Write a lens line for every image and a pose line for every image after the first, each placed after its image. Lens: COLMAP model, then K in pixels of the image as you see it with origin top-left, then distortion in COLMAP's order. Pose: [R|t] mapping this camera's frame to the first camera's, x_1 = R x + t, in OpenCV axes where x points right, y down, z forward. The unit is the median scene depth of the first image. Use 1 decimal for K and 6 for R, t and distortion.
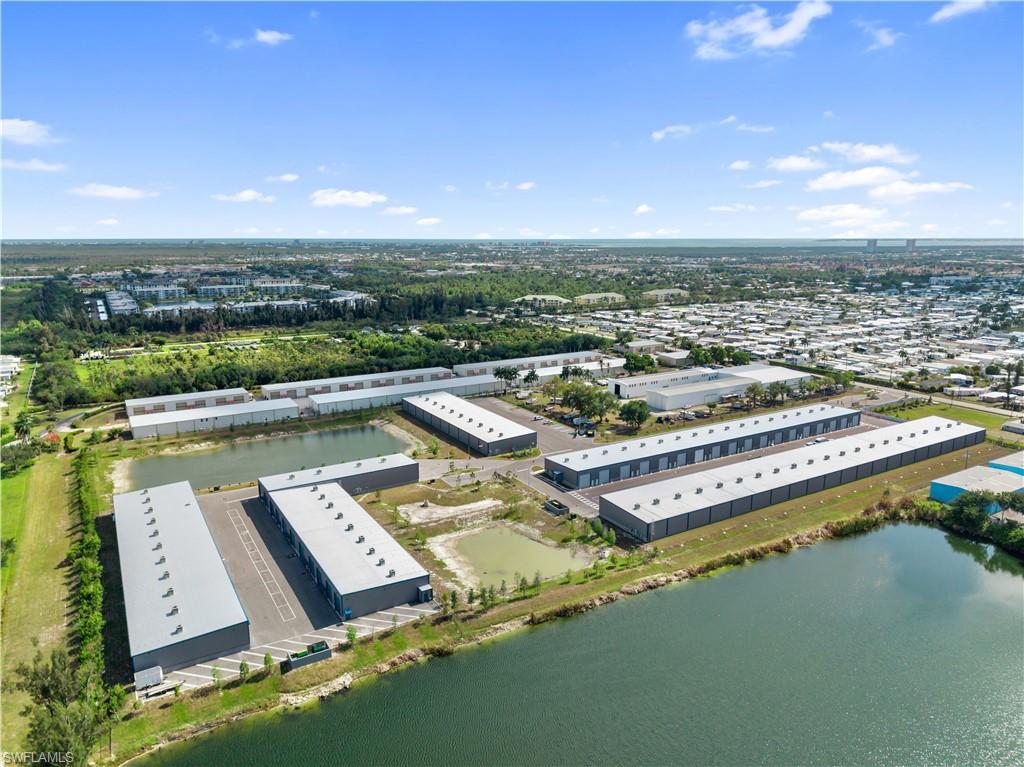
lens RADIAL K [[691.3, 0, 514.2], [0, 691.3, 384.6], [0, 0, 1]] dist [0.000280, -0.002434]
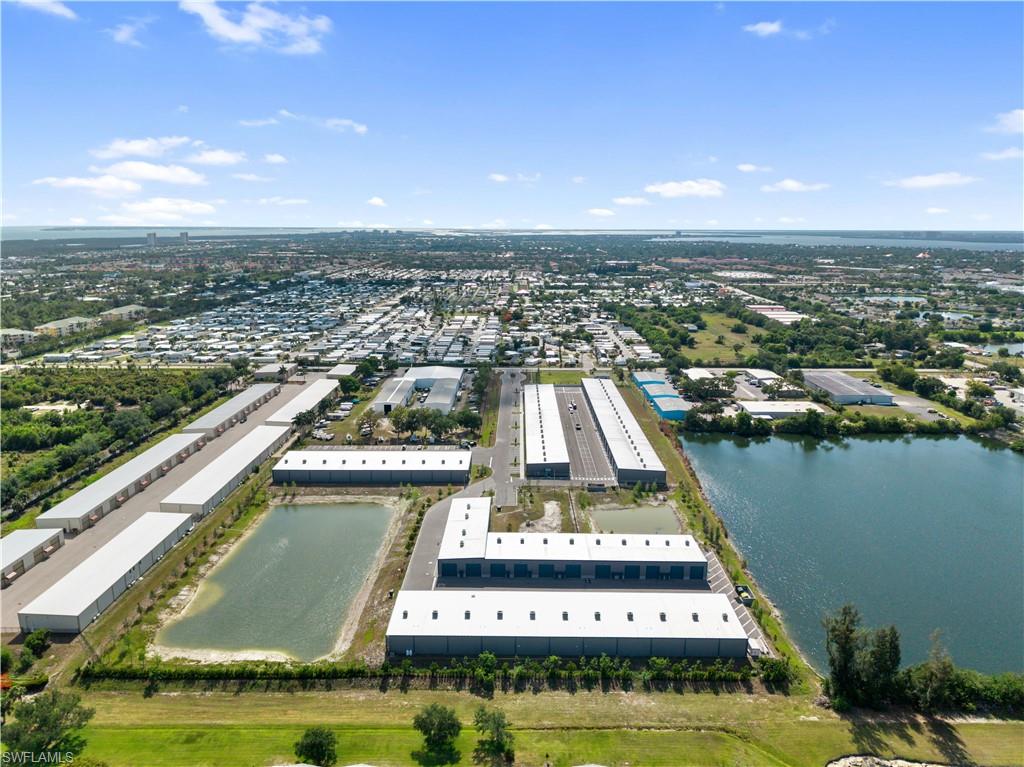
lens RADIAL K [[691.3, 0, 514.2], [0, 691.3, 384.6], [0, 0, 1]] dist [0.000280, -0.002434]
pose [[0.527099, -0.193091, 0.827576, -1.049792], [0.180053, 0.977110, 0.113301, -0.194292], [-0.830511, 0.089287, 0.549800, 0.335274]]
